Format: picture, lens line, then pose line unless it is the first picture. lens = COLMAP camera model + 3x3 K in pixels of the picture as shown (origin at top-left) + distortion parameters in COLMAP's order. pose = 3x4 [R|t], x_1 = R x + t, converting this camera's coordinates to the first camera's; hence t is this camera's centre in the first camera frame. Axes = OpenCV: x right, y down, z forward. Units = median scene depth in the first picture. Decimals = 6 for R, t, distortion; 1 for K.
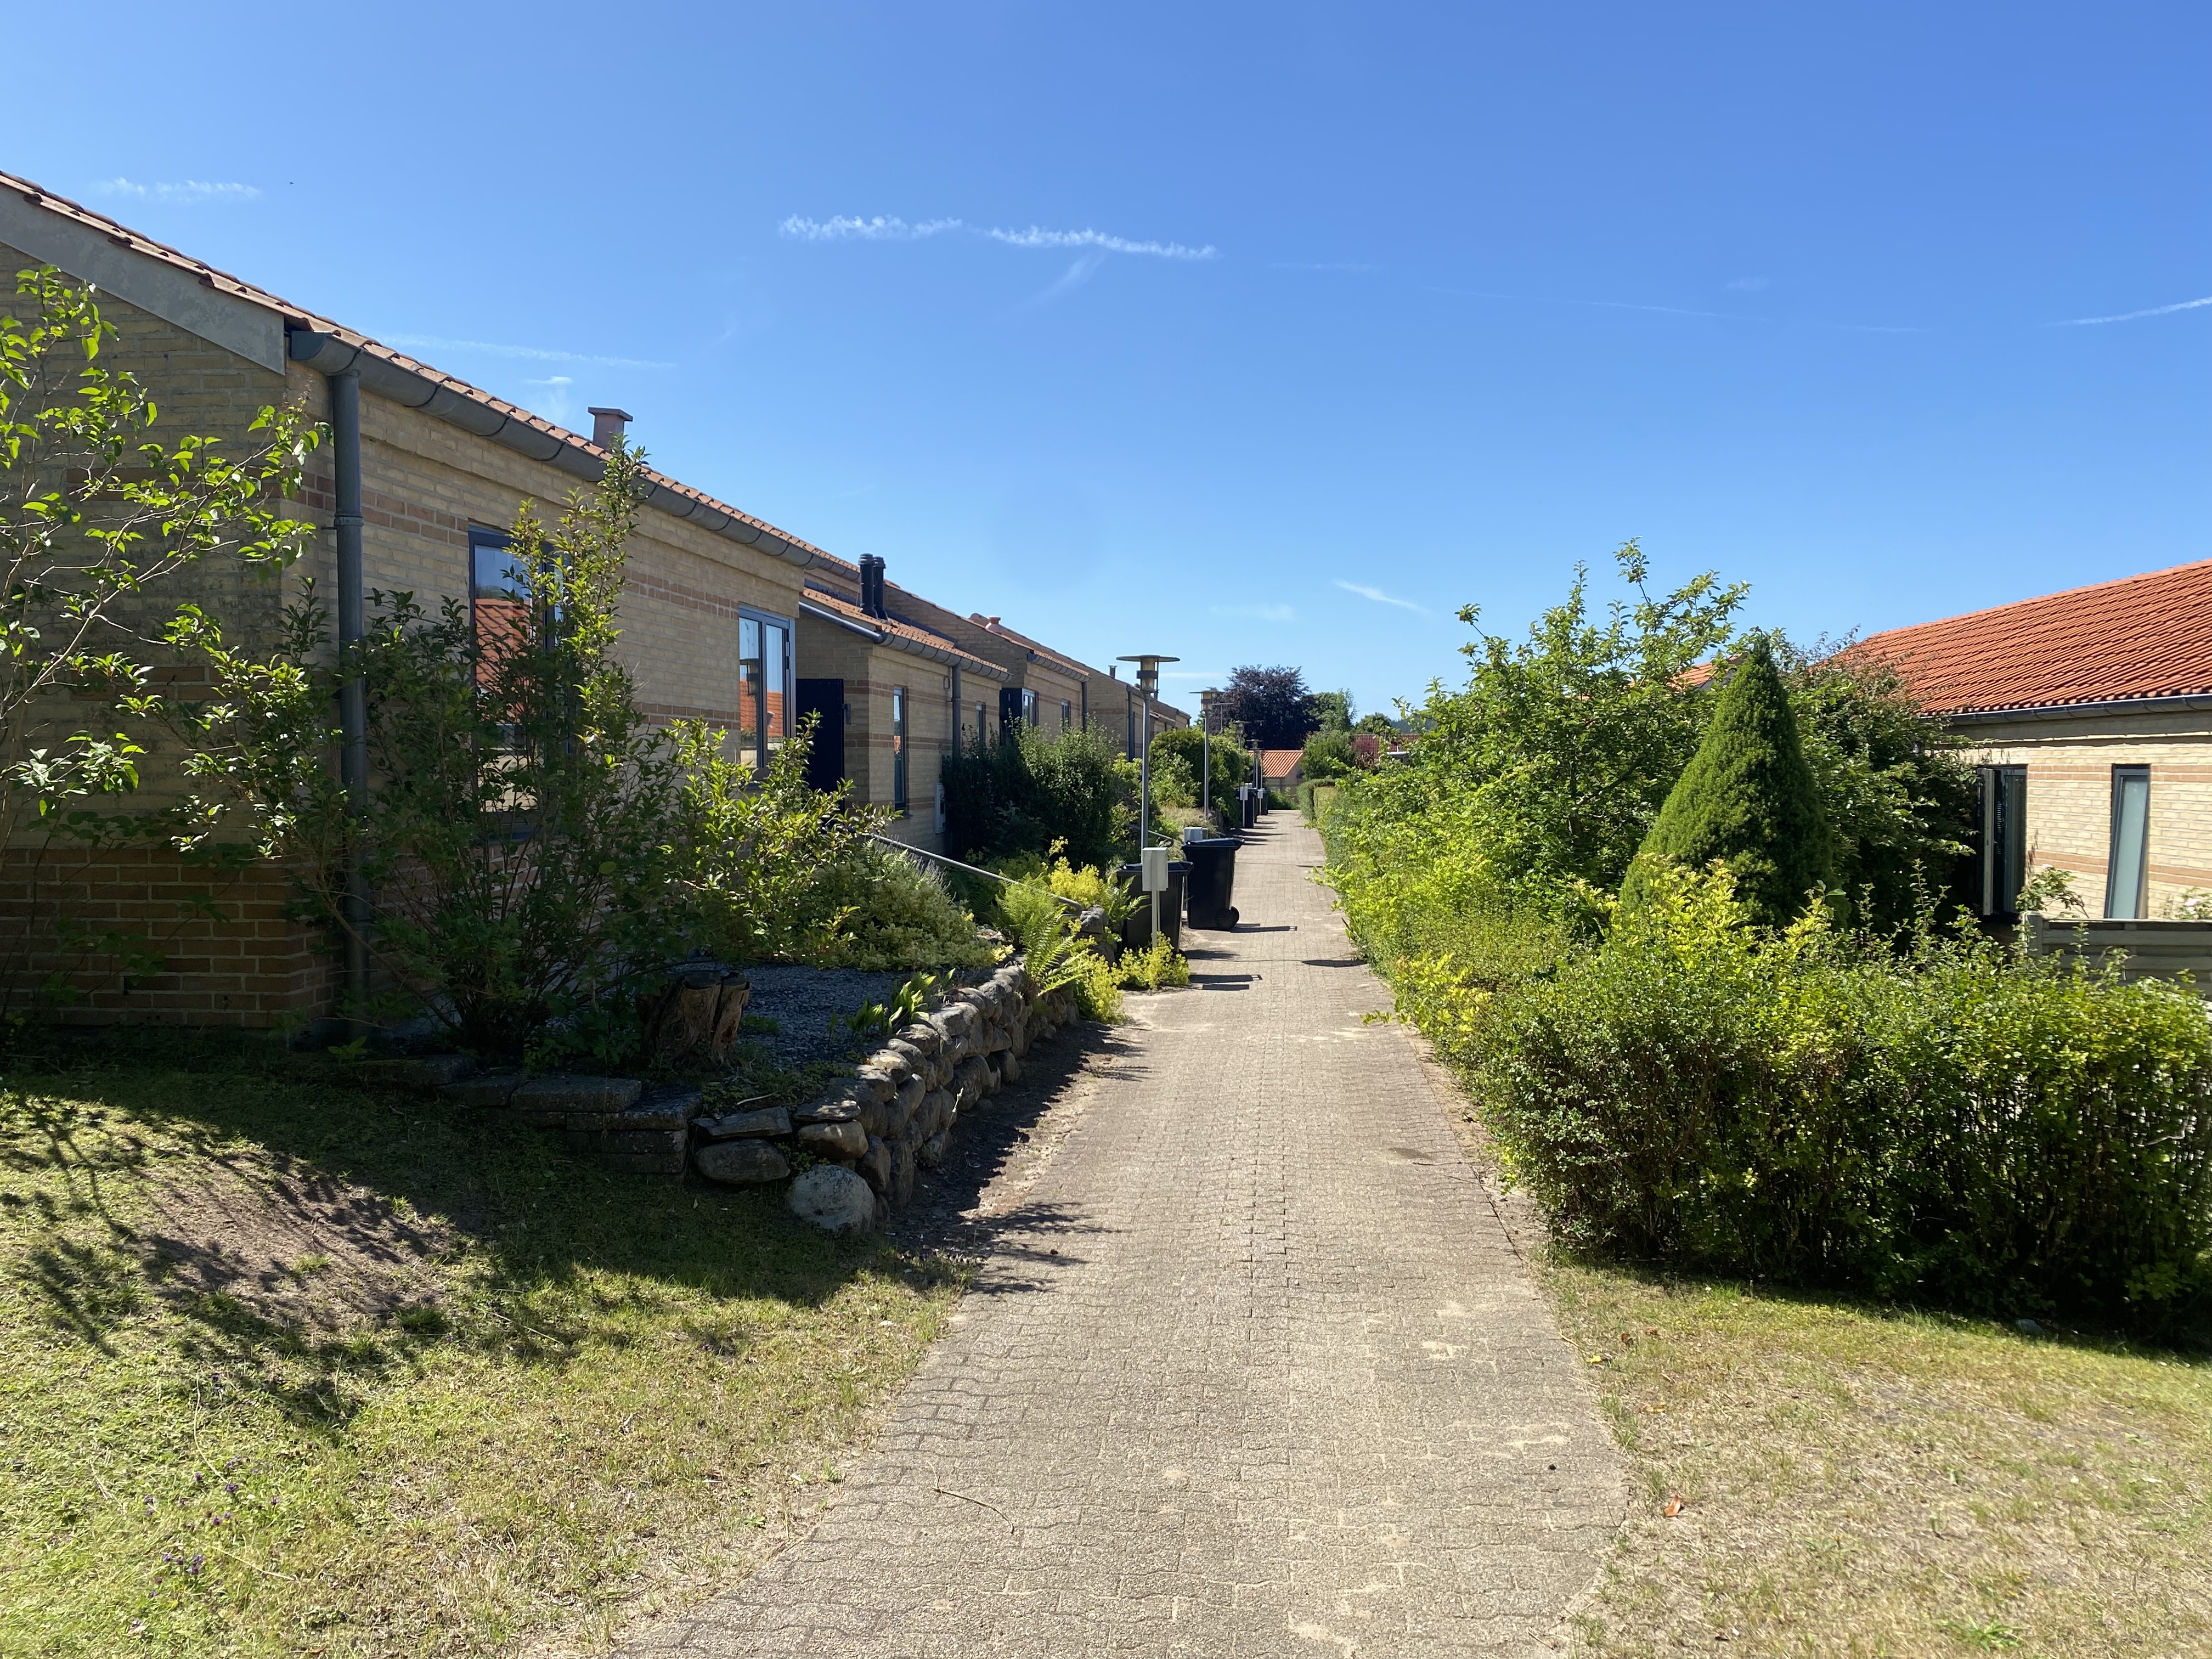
lens RADIAL K [[1635.7, 0, 1112.8], [0, 1635.7, 843.1], [0, 0, 1]] dist [-0.018331, 0.002734]
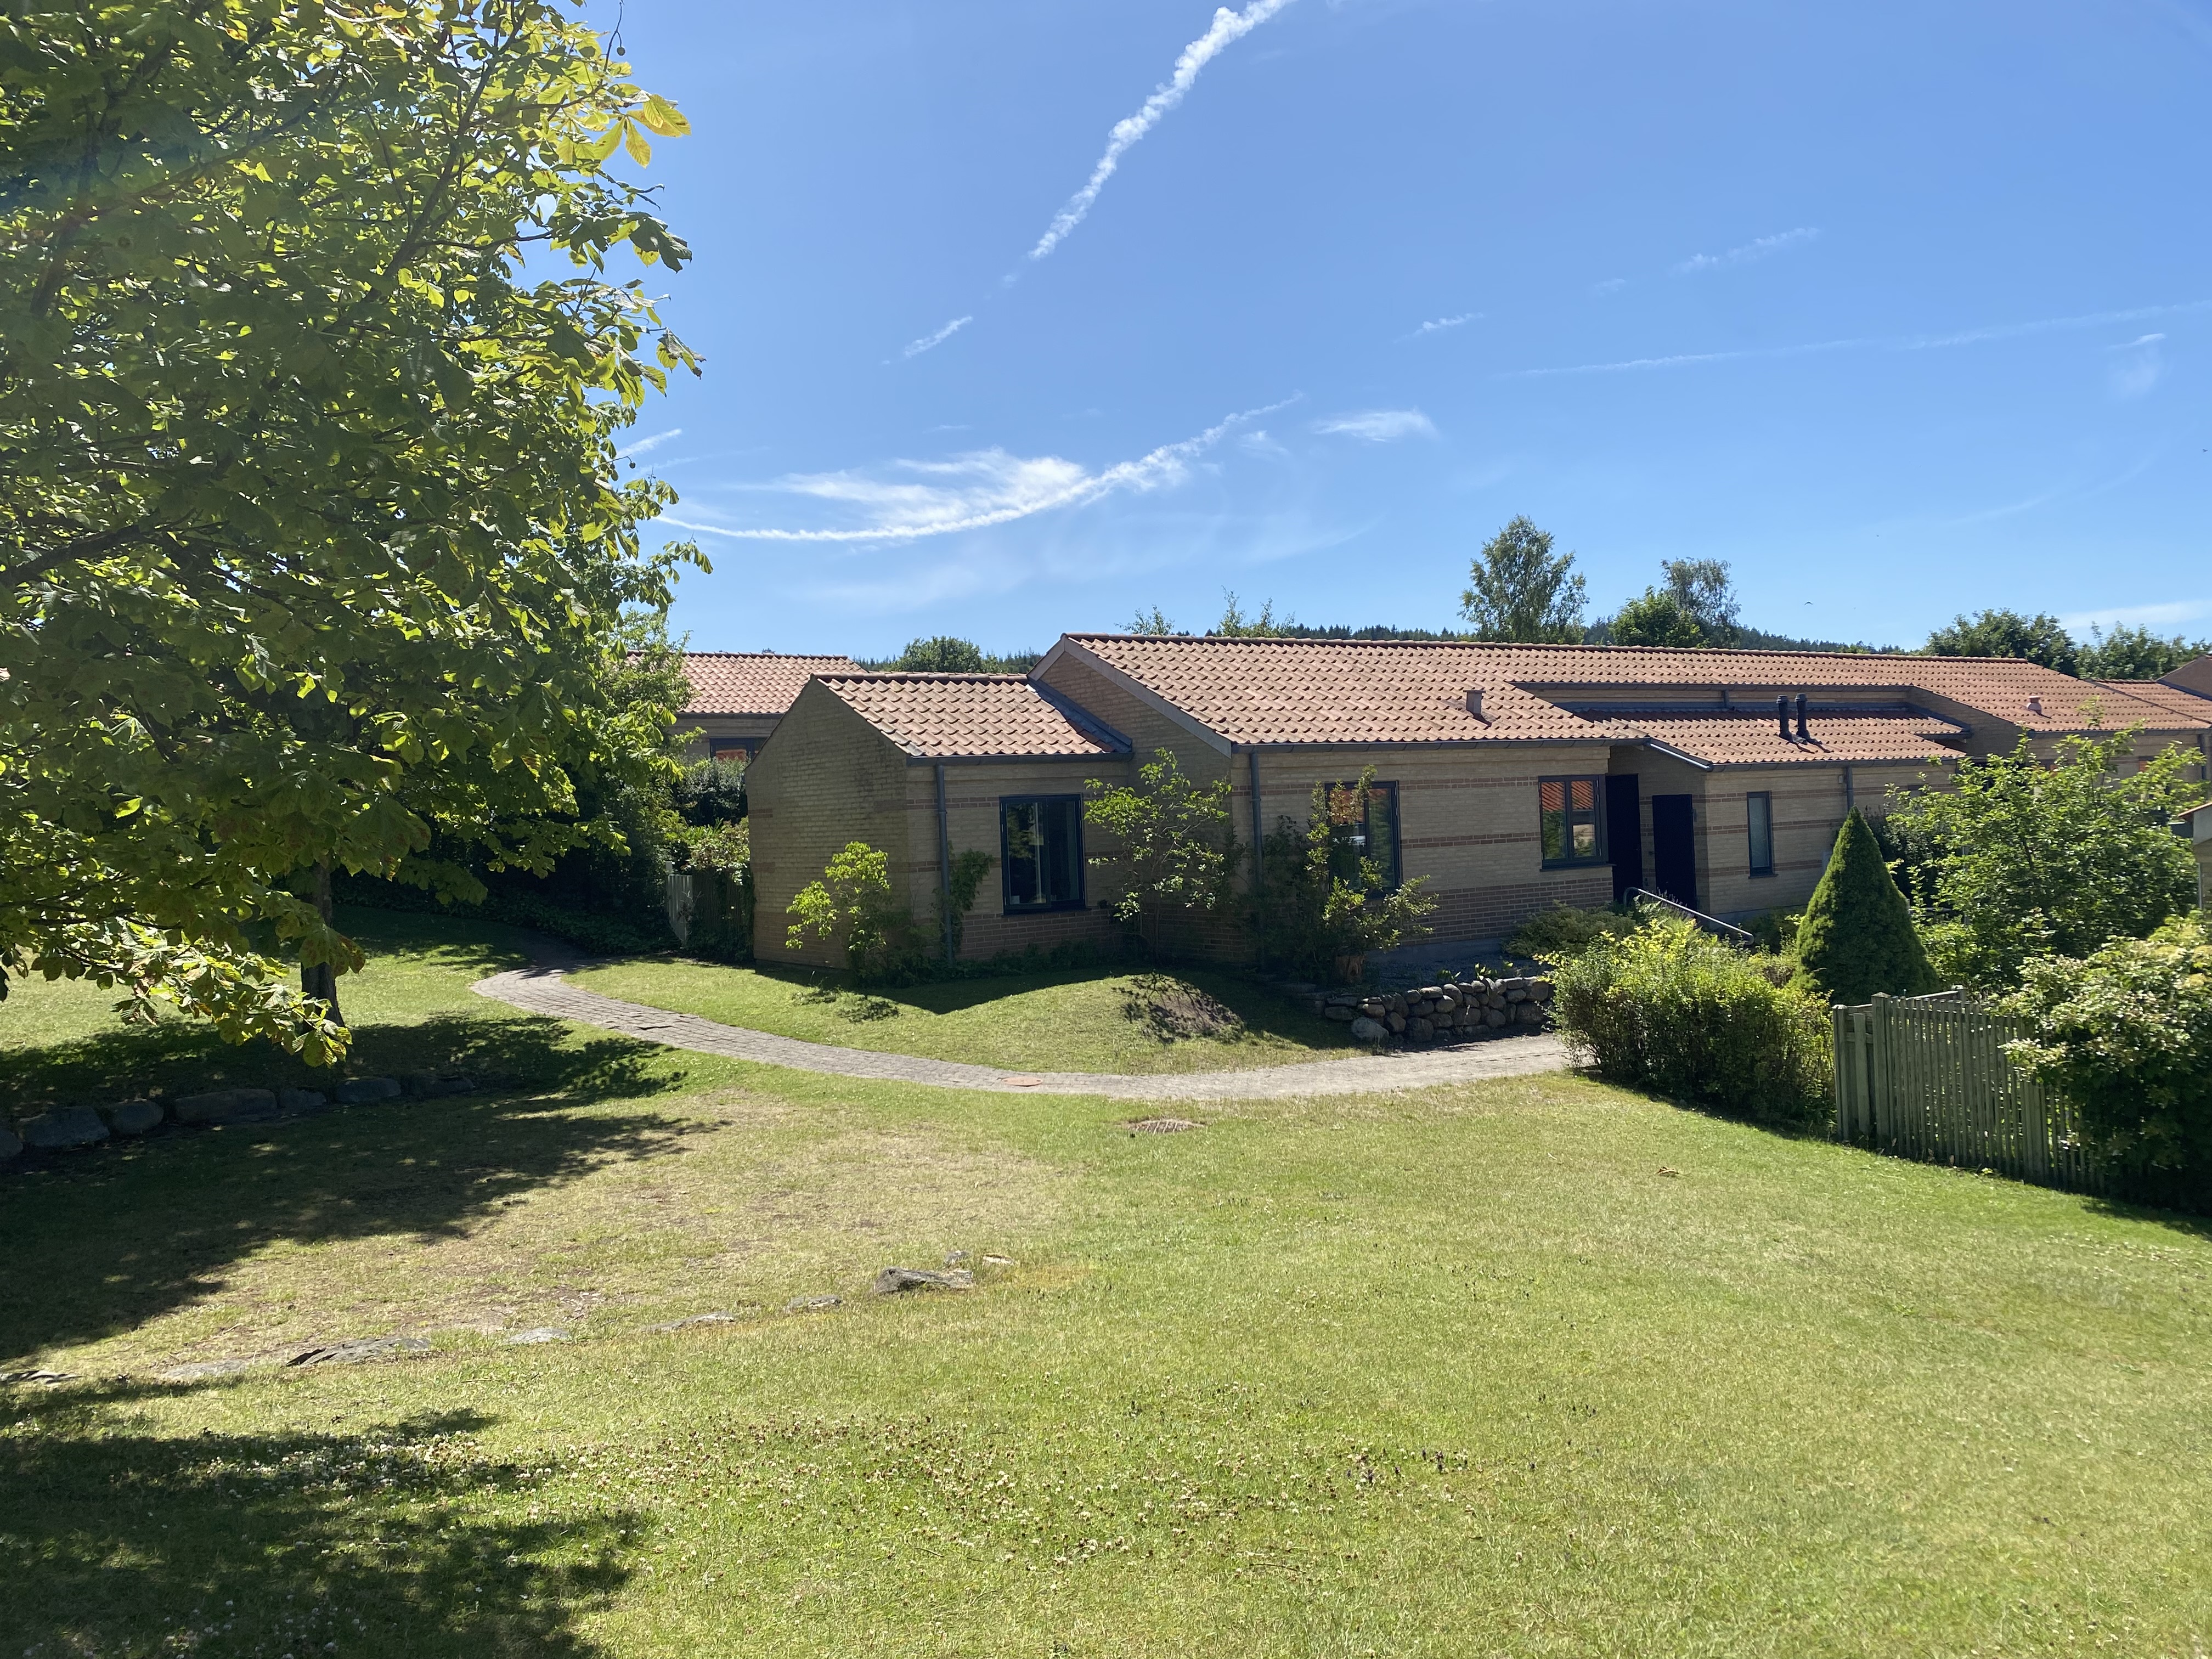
lens RADIAL K [[1635.7, 0, 1104.5], [0, 1635.7, 825.3], [0, 0, 1]] dist [-0.018331, 0.002734]
pose [[0.619281, -0.018320, -0.784956, 1.881040], [0.003217, 0.999779, -0.020796, -0.089046], [0.785163, 0.010353, 0.619203, -1.206557]]
